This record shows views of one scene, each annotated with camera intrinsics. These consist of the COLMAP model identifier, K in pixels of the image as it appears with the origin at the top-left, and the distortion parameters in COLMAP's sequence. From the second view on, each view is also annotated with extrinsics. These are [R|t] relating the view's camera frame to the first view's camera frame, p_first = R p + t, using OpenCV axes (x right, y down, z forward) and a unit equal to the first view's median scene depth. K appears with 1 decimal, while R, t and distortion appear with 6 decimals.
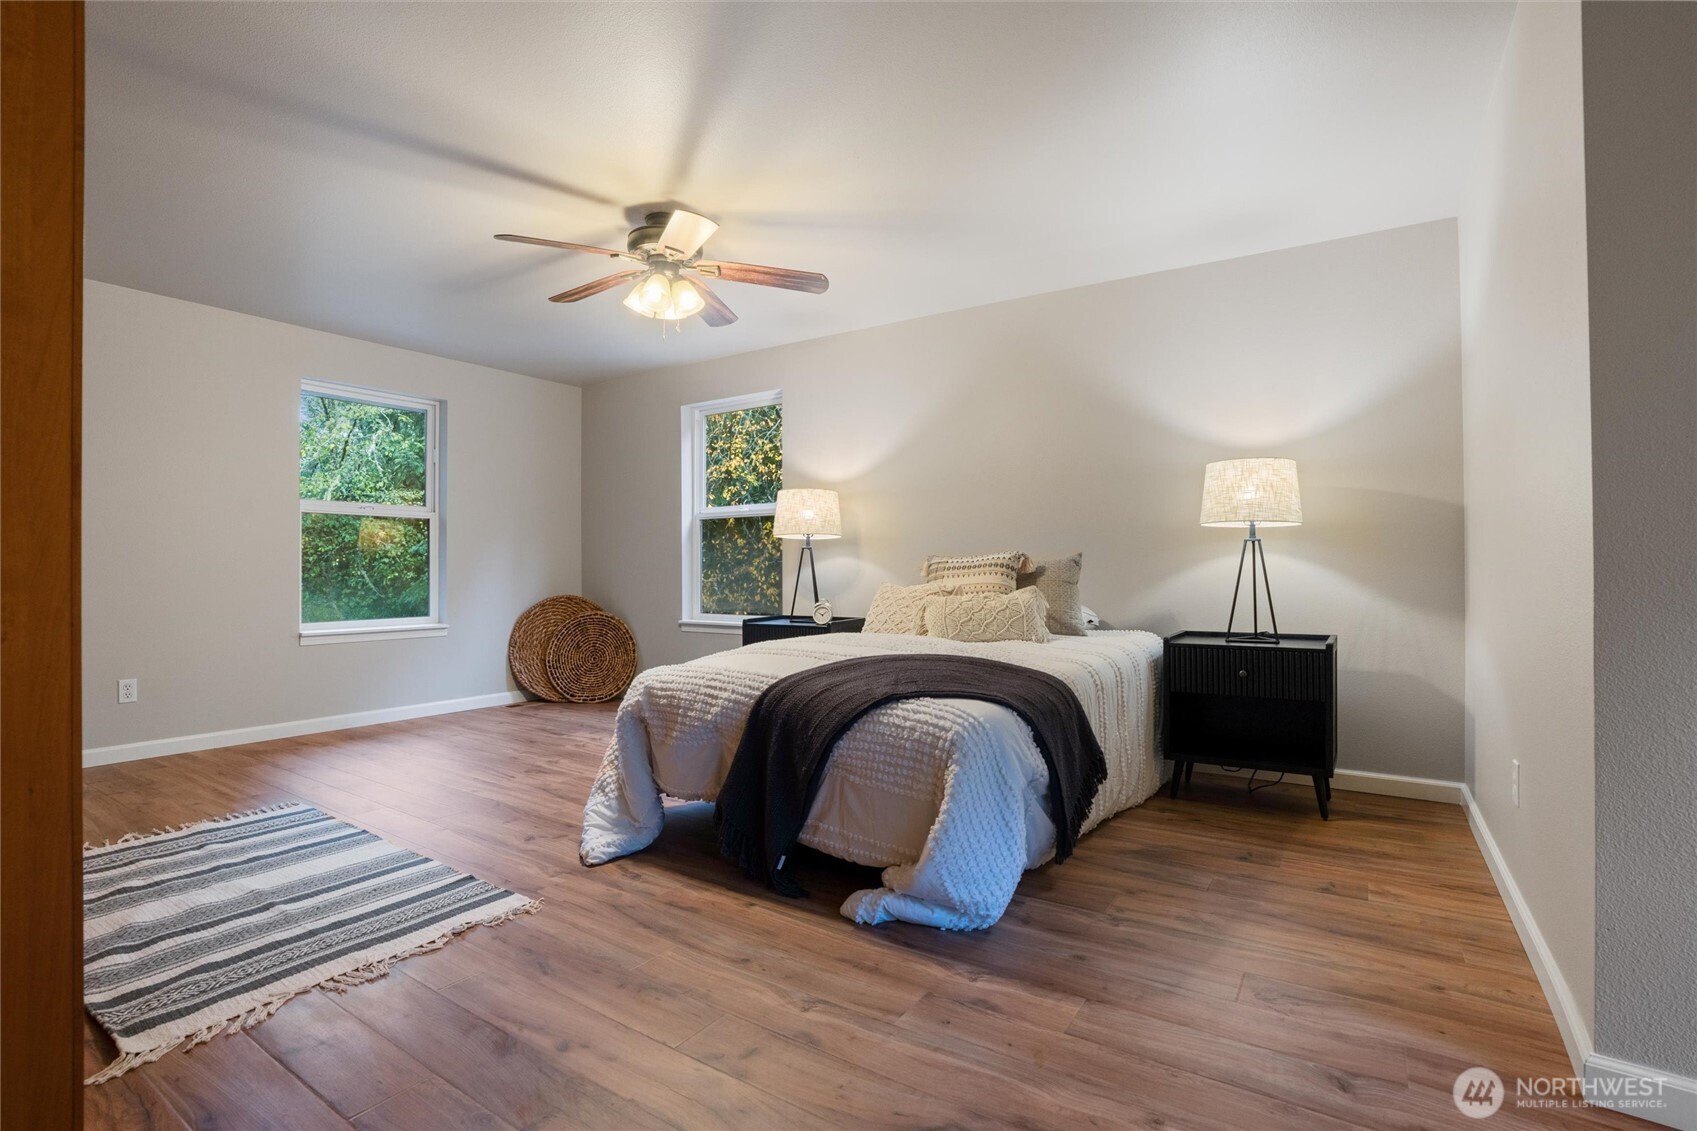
lens RADIAL K [[790.1, 0, 847.2], [0, 790.1, 563.6], [0, 0, 1]] dist [-0.062954, 0.015223]
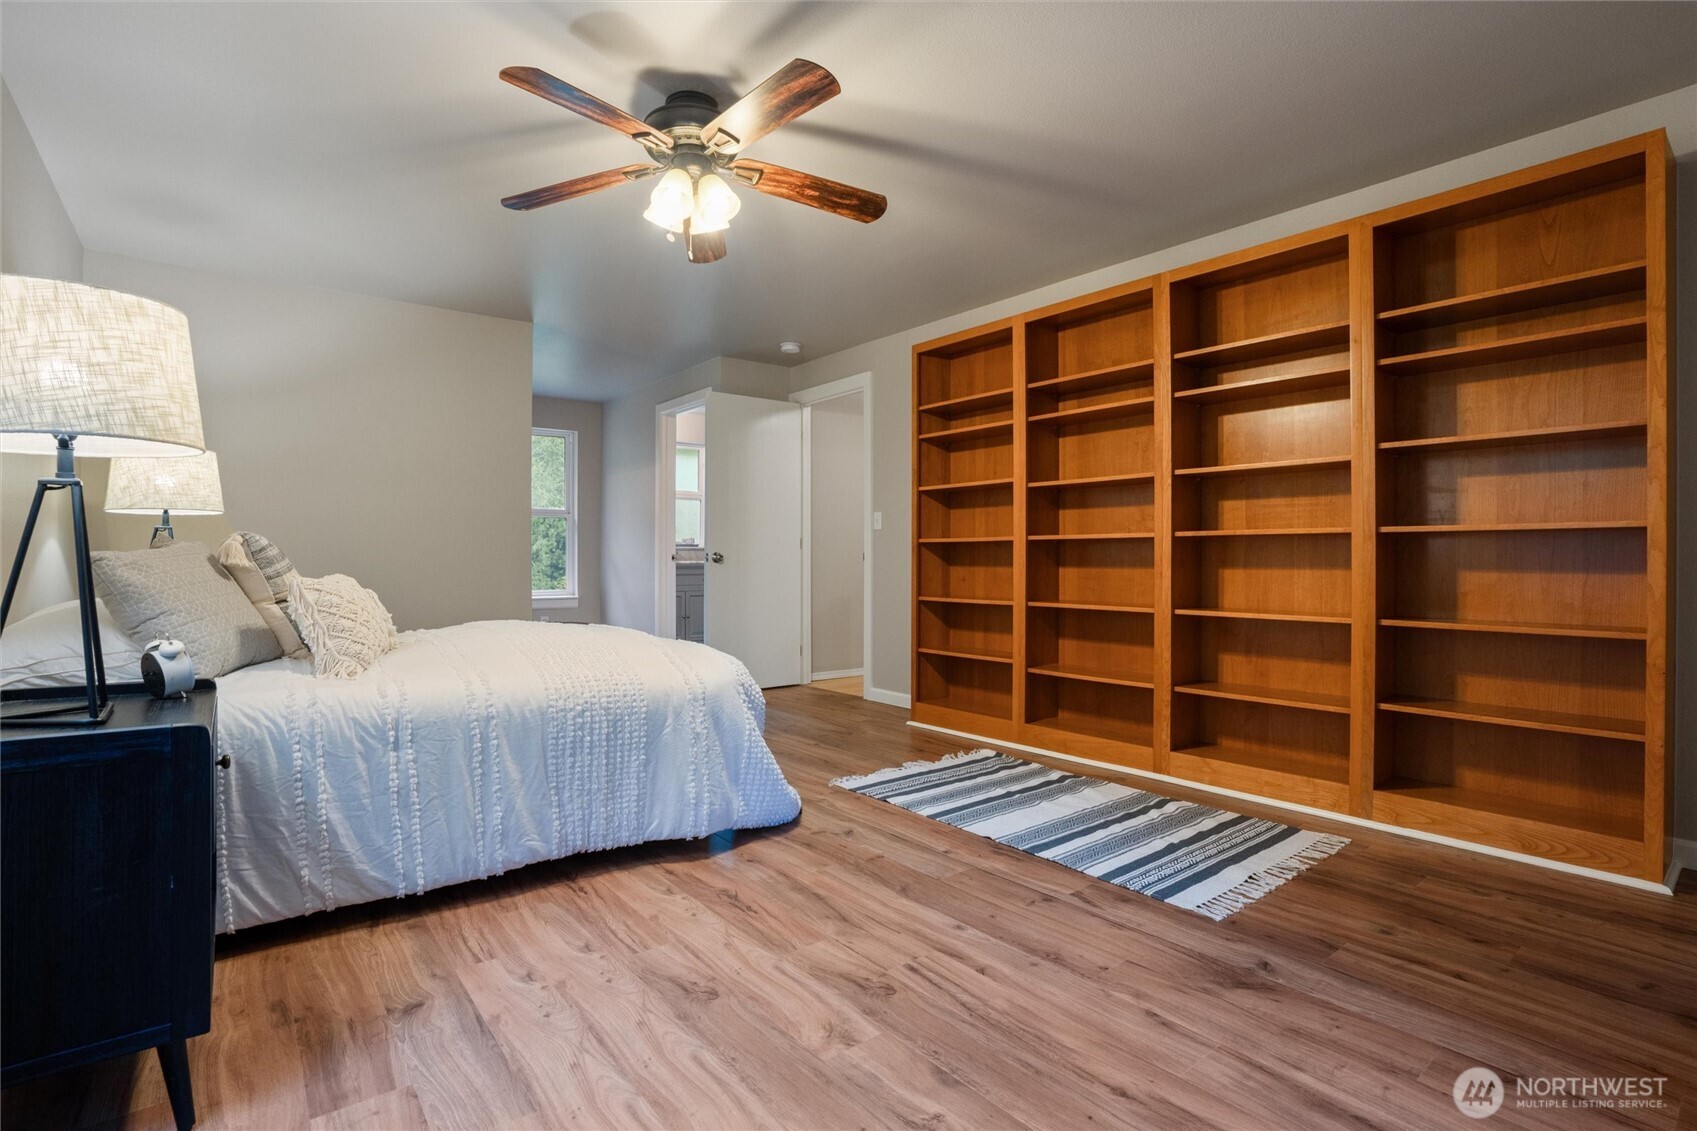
lens RADIAL K [[790.1, 0, 842.9], [0, 790.1, 566.9], [0, 0, 1]] dist [-0.062954, 0.015223]
pose [[-0.950893, 0.006672, 0.309446, -0.612589], [0.008381, 0.999956, 0.004193, 0.024472], [-0.309405, 0.006580, -0.950908, 1.671191]]
